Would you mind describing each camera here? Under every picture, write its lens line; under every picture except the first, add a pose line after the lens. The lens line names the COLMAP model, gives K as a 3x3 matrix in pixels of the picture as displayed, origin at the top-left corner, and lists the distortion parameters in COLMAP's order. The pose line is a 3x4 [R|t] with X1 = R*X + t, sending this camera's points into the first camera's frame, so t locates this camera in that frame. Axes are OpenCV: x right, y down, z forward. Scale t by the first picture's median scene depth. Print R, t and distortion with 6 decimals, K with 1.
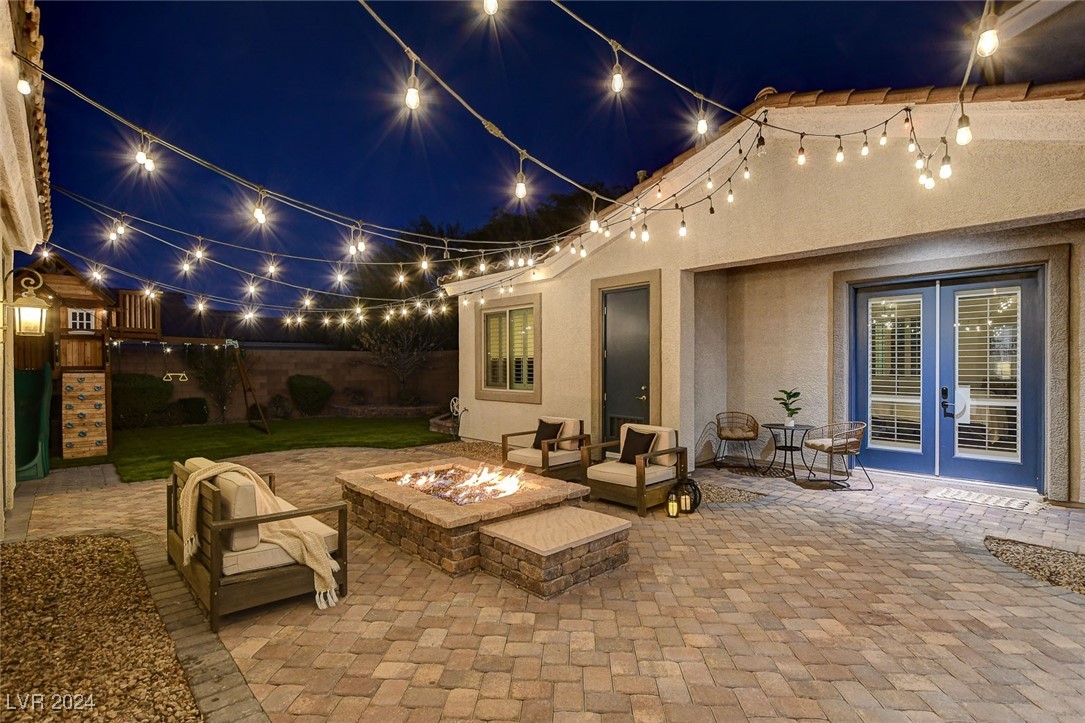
lens RADIAL K [[531.4, 0, 542.5], [0, 531.4, 361.5], [0, 0, 1]] dist [-0.003826, -0.000527]
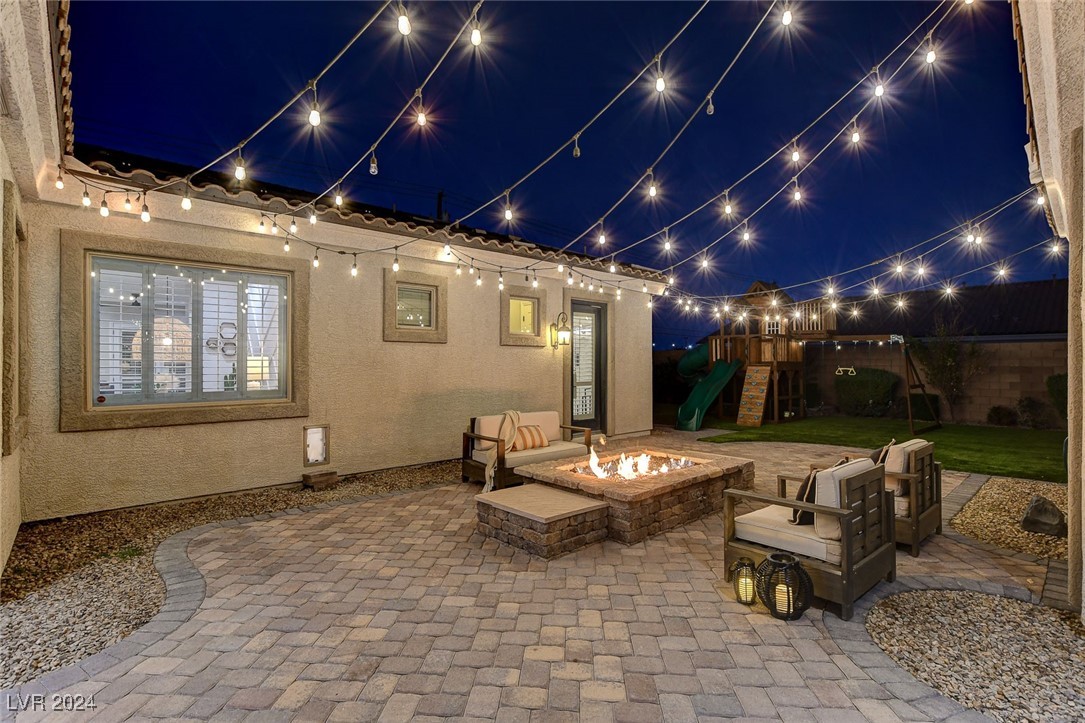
lens RADIAL K [[520.2, 0, 542.5], [0, 520.2, 361.5], [0, 0, 1]] dist [-0.015263, -0.000170]
pose [[-0.022417, -0.000547, -0.999749, 1.061231], [0.004680, 0.999989, -0.000652, 0.016056], [0.999738, -0.004693, -0.022414, 0.972272]]
